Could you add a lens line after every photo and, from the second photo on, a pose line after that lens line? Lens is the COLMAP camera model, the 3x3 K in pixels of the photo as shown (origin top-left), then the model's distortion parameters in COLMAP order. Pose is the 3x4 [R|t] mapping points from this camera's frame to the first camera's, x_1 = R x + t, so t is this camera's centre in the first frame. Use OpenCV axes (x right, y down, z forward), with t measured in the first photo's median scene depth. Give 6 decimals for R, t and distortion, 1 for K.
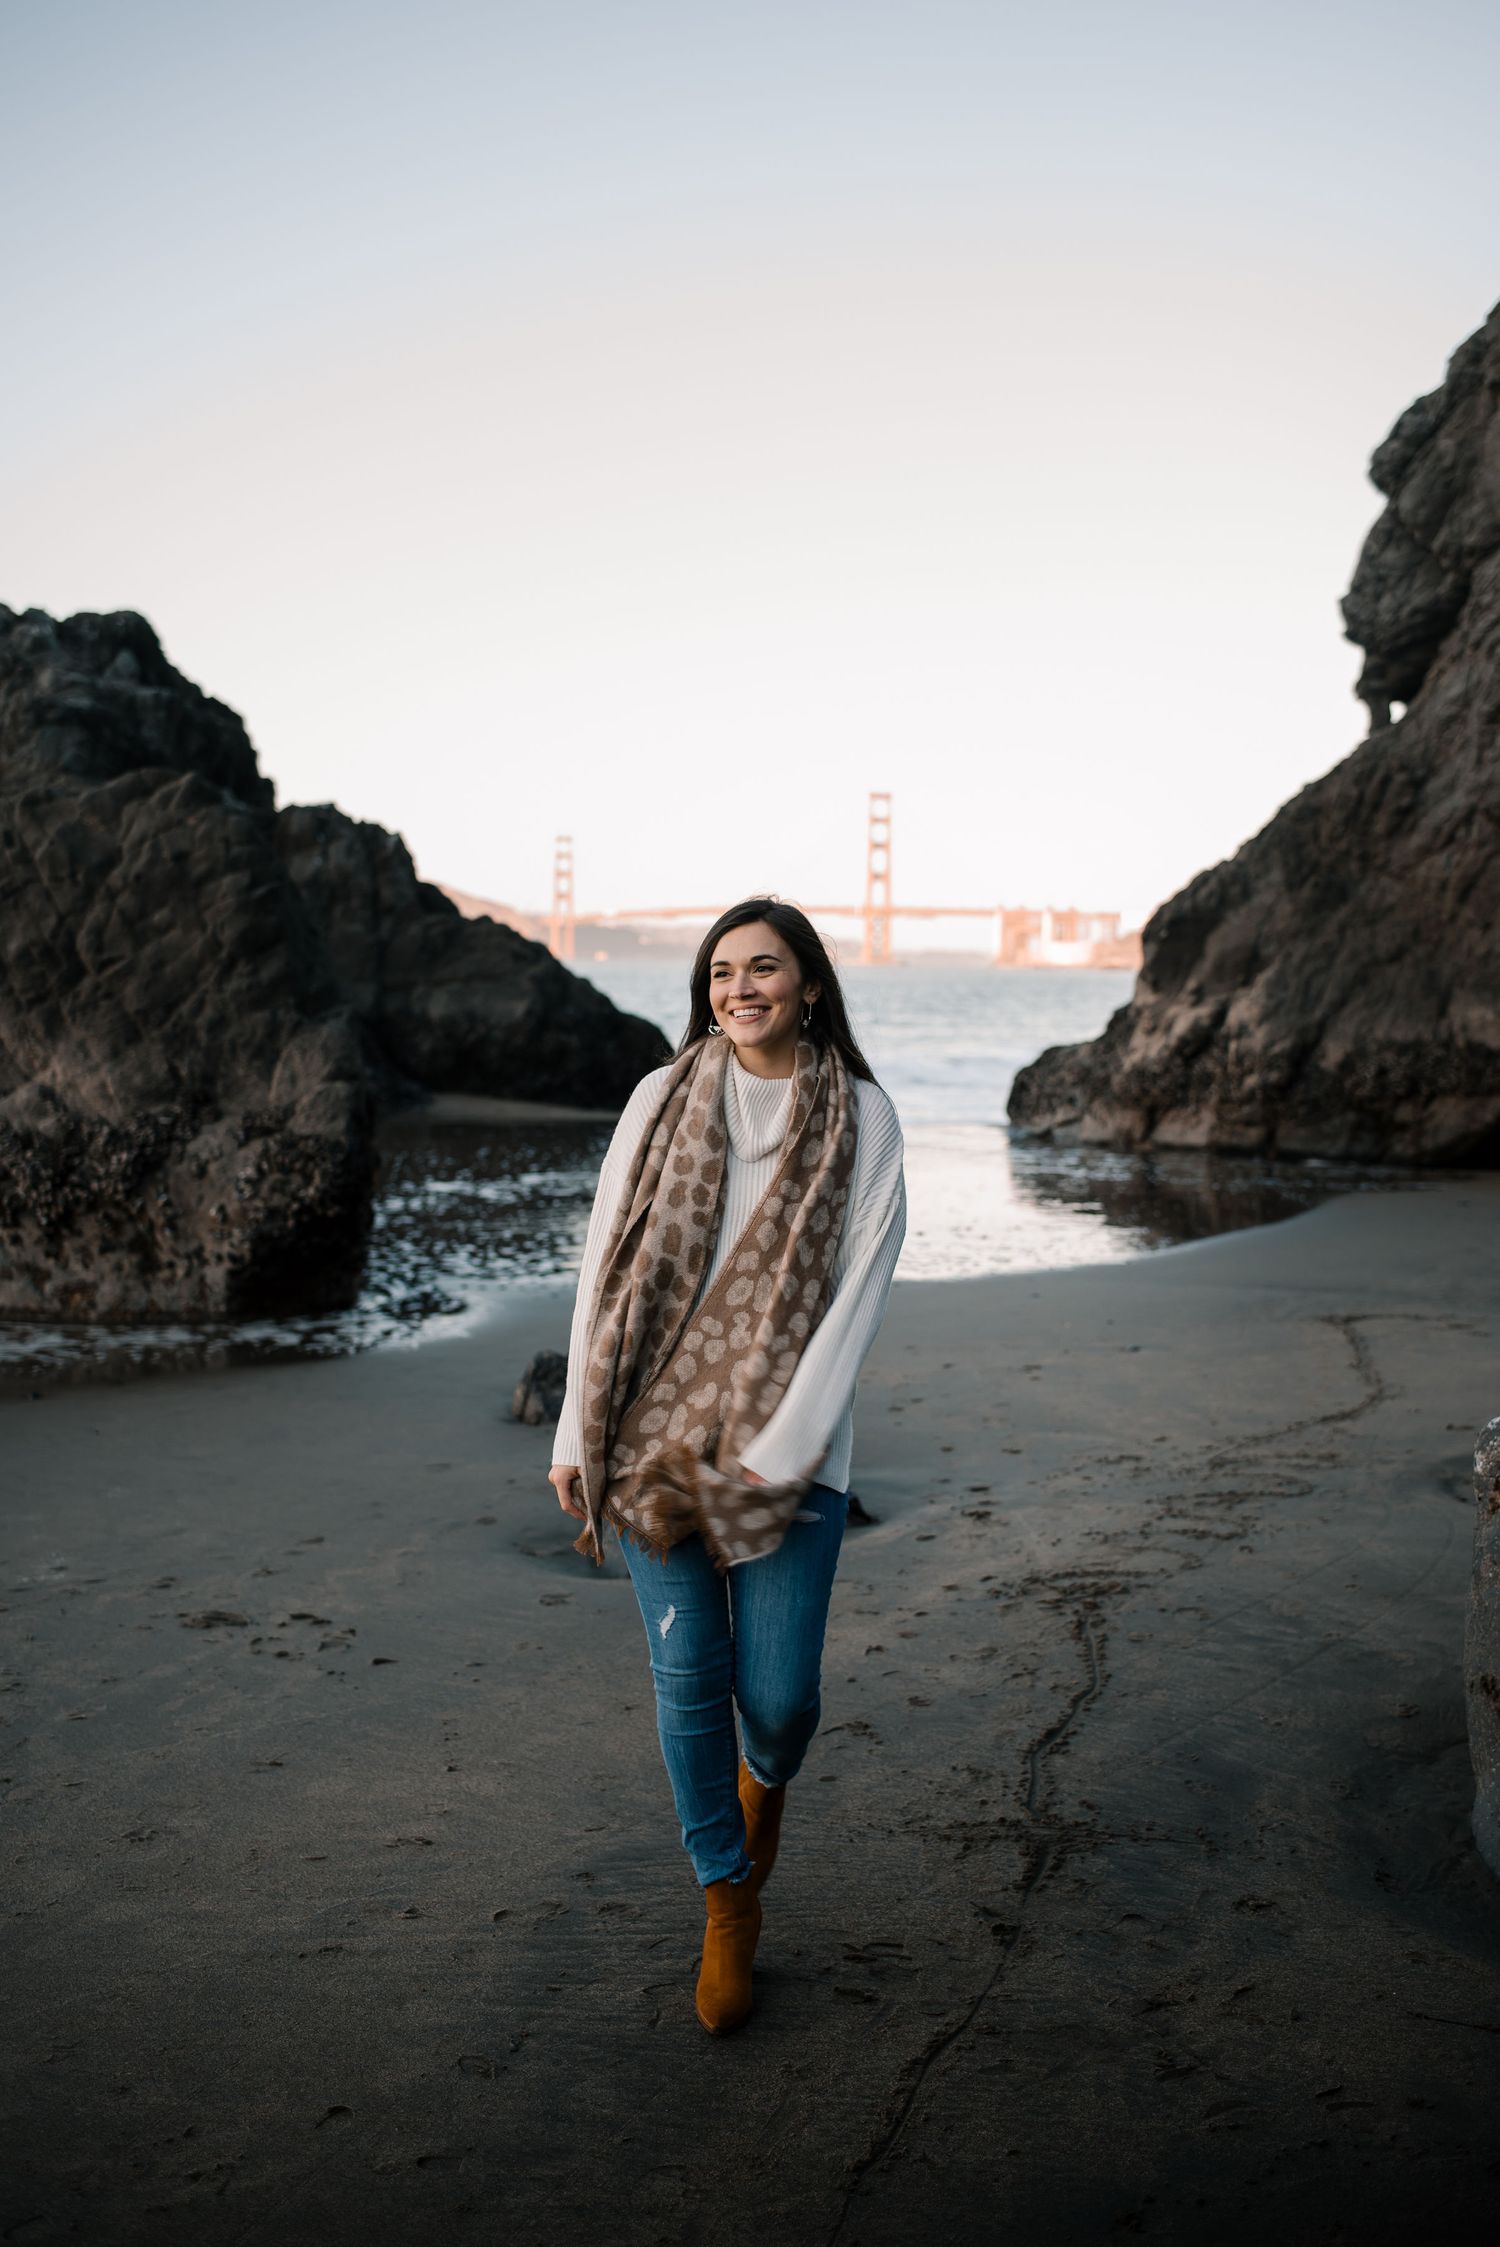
lens RADIAL K [[2307.1, 0, 782.8], [0, 2307.1, 1075.4], [0, 0, 1]] dist [-0.082896, 0.095267]
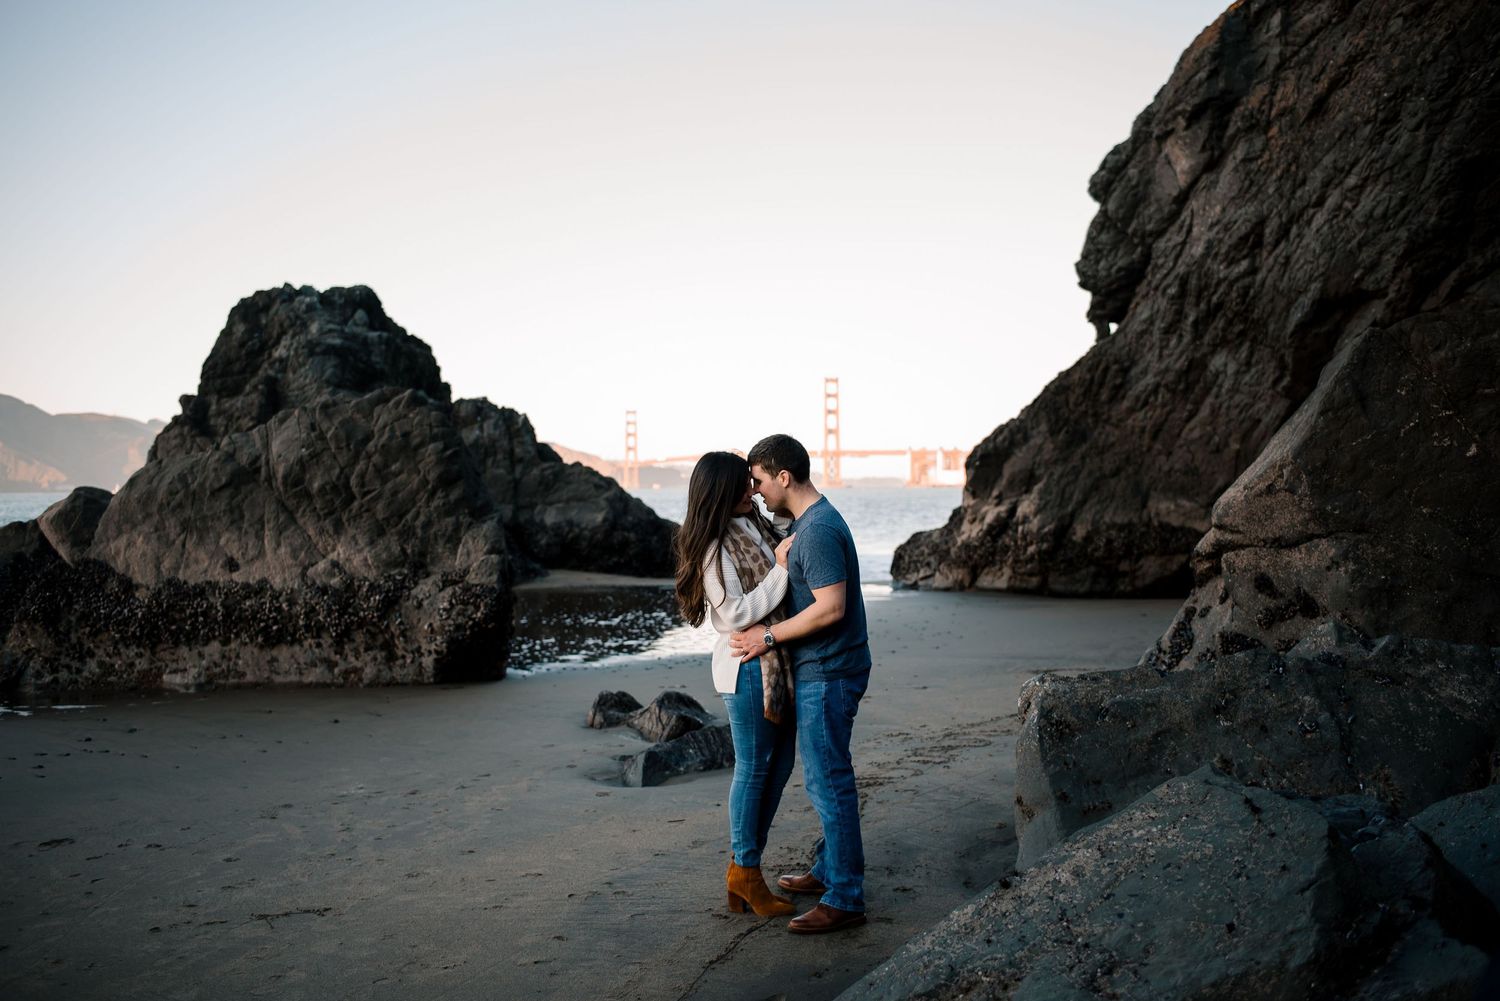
lens RADIAL K [[1540.1, 0, 750.0], [0, 1540.1, 500.5], [0, 0, 1]] dist [-0.082896, 0.095267]
pose [[0.999463, -0.023888, -0.022451, 0.024188], [0.022936, 0.998865, -0.041744, 0.009251], [0.023423, 0.041207, 0.998876, -0.132585]]
